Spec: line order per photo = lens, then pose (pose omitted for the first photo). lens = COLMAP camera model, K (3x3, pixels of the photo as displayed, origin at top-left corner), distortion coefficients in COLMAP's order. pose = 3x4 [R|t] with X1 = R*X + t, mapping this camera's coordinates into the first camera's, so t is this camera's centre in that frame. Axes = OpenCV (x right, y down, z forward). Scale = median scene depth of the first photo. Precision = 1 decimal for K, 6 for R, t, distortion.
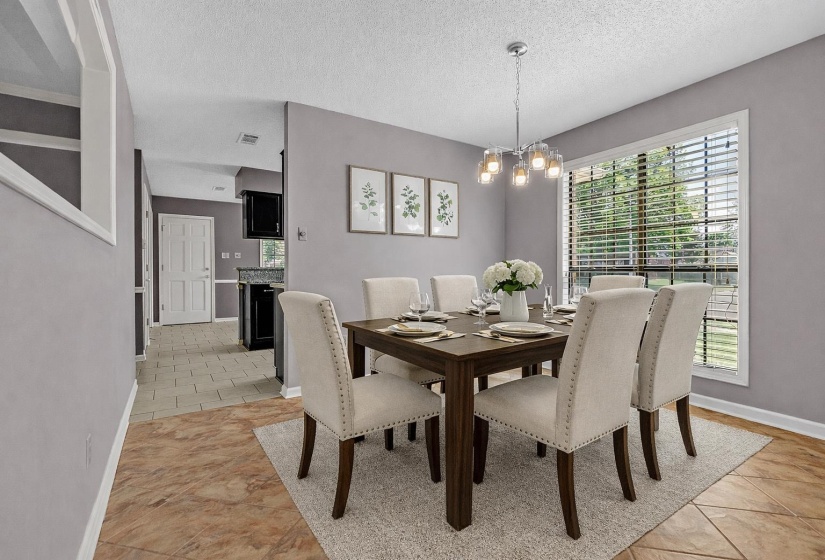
lens RADIAL K [[370.6, 0, 409.7], [0, 370.6, 266.4], [0, 0, 1]] dist [-0.002513, -0.000519]
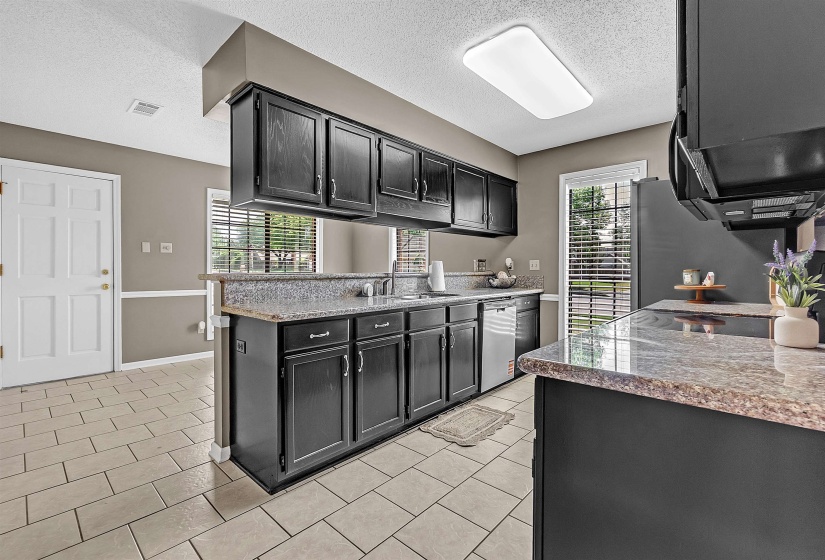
lens RADIAL K [[371.9, 0, 408.0], [0, 371.9, 268.7], [0, 0, 1]] dist [-0.003637, 0.000030]
pose [[0.972252, 0.007771, 0.233808, -0.408078], [-0.009253, 0.999943, 0.005243, -0.007819], [-0.233754, -0.007261, 0.972269, 0.625697]]
